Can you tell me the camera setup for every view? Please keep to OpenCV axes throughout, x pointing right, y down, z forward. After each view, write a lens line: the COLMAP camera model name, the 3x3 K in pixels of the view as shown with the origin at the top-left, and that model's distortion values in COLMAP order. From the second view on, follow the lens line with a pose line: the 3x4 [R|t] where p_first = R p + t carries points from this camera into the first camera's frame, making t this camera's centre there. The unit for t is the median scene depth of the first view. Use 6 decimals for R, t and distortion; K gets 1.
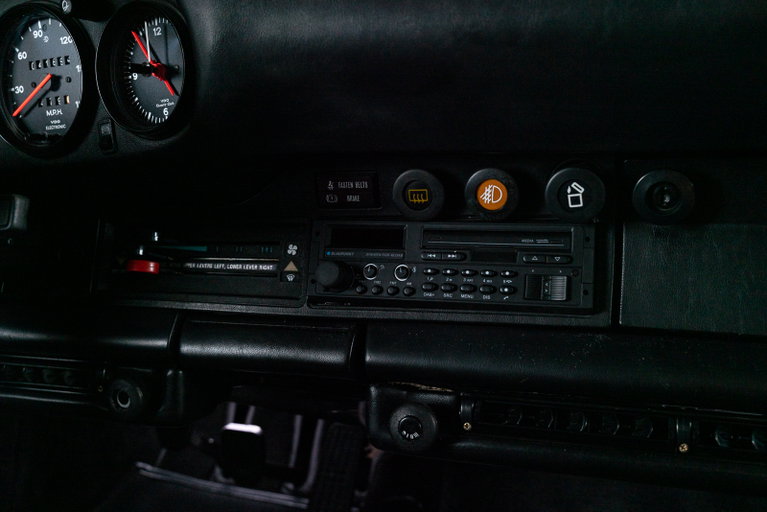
lens RADIAL K [[803.1, 0, 383.5], [0, 803.1, 256.0], [0, 0, 1]] dist [-0.016400, 0.000378]
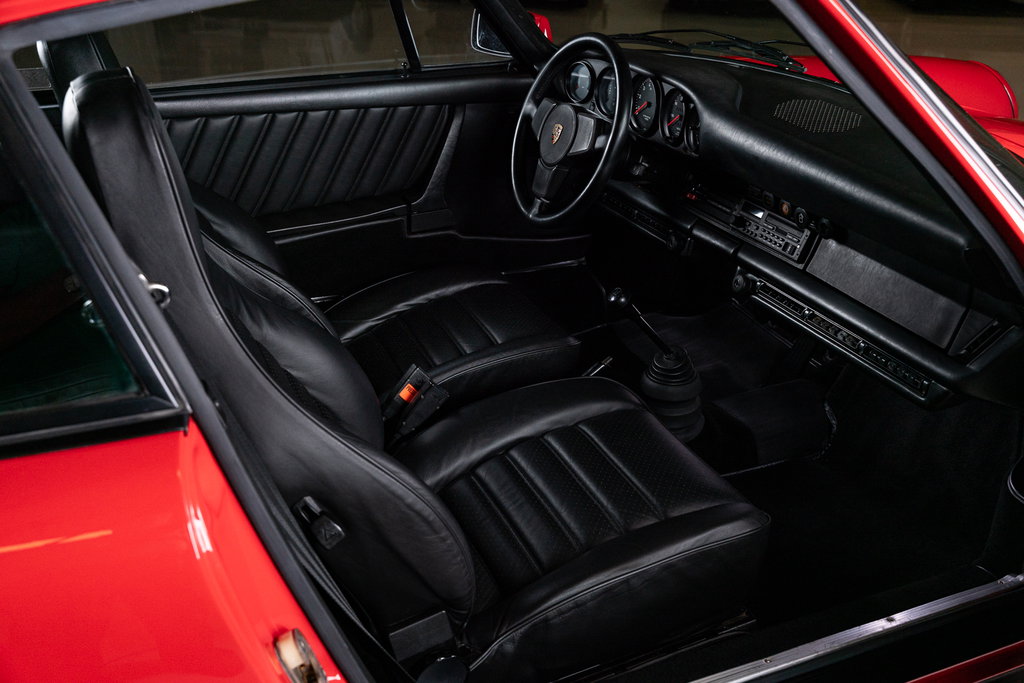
lens RADIAL K [[994.6, 0, 512.0], [0, 994.6, 341.5], [0, 0, 1]] dist [-0.000384, 0.020933]
pose [[0.673497, 0.377643, -0.635443, 1.594182], [-0.227540, 0.923822, 0.307860, -0.427591], [0.703297, -0.062754, 0.708120, -1.774982]]
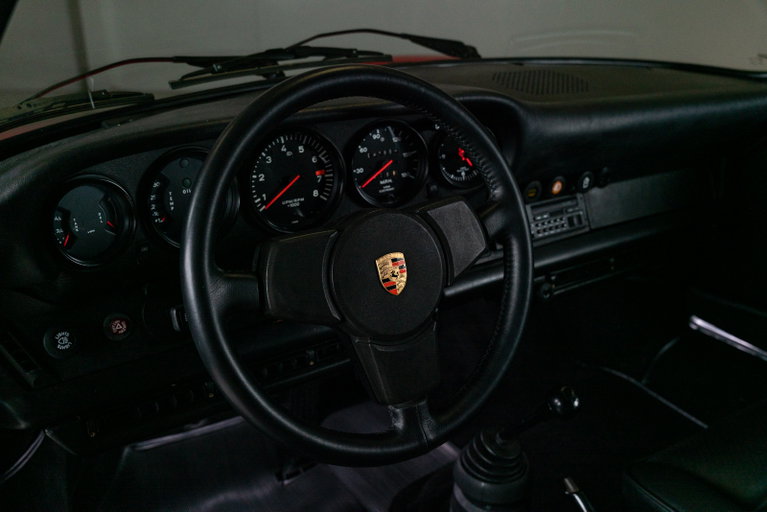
lens RADIAL K [[745.0, 0, 383.5], [0, 745.0, 256.0], [0, 0, 1]] dist [-0.000384, 0.020933]
pose [[0.607740, -0.245394, 0.755271, -1.694050], [0.149745, 0.969410, 0.194476, -0.344769], [-0.779890, -0.005093, 0.625895, 0.023354]]
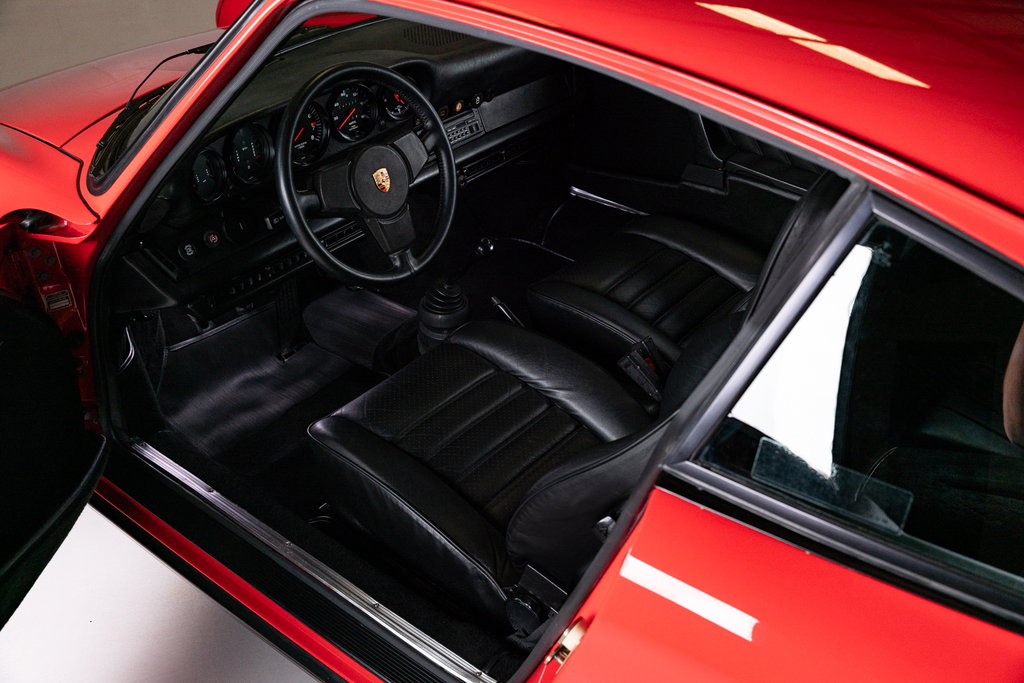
lens RADIAL K [[994.6, 0, 512.0], [0, 994.6, 341.5], [0, 0, 1]] dist [-0.000384, 0.020933]
pose [[0.331085, -0.468932, 0.818832, -3.303610], [0.217215, 0.882344, 0.417476, -0.810471], [-0.918260, 0.039642, 0.393990, -0.728140]]
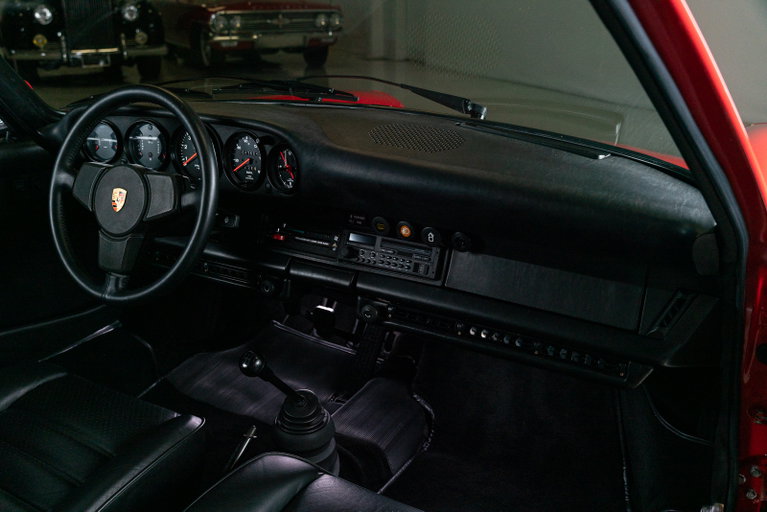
lens RADIAL K [[745.0, 0, 383.5], [0, 745.0, 256.0], [0, 0, 1]] dist [-0.000384, 0.020933]
pose [[0.978201, 0.122631, -0.167585, 0.437507], [-0.102358, 0.986901, 0.124700, -0.264513], [0.180682, -0.104828, 0.977939, -1.278089]]
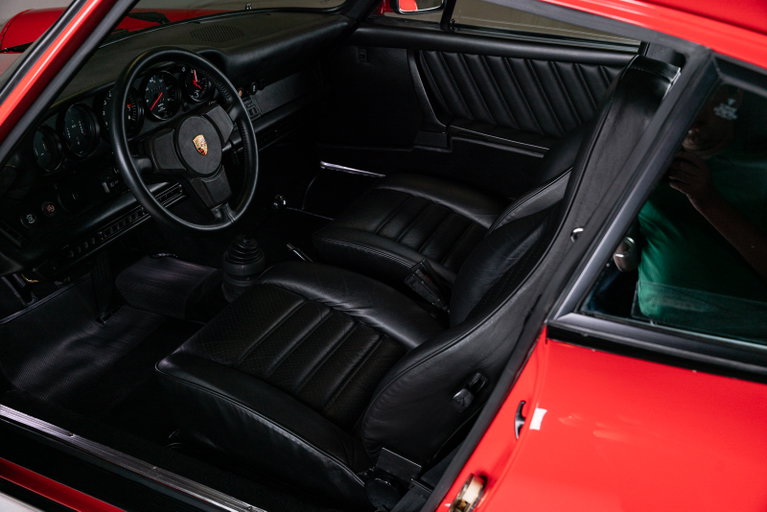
lens RADIAL K [[745.0, 0, 383.5], [0, 745.0, 256.0], [0, 0, 1]] dist [-0.000384, 0.020933]
pose [[0.099778, -0.432881, 0.895912, -3.212707], [0.233618, 0.885428, 0.401797, -0.631309], [-0.967195, 0.169211, 0.189475, -0.262215]]
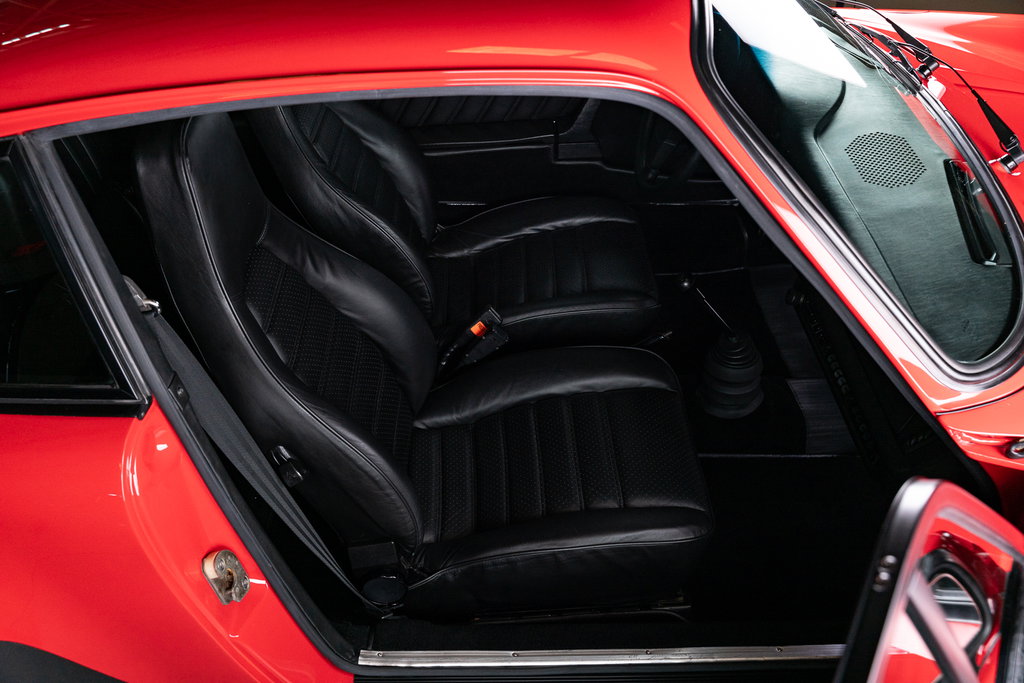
lens RADIAL K [[994.6, 0, 512.0], [0, 994.6, 341.5], [0, 0, 1]] dist [-0.000384, 0.020933]
pose [[0.354531, 0.620435, -0.699549, 2.048215], [-0.253708, 0.783908, 0.566675, -1.274506], [0.899967, -0.023423, 0.435329, -1.280301]]
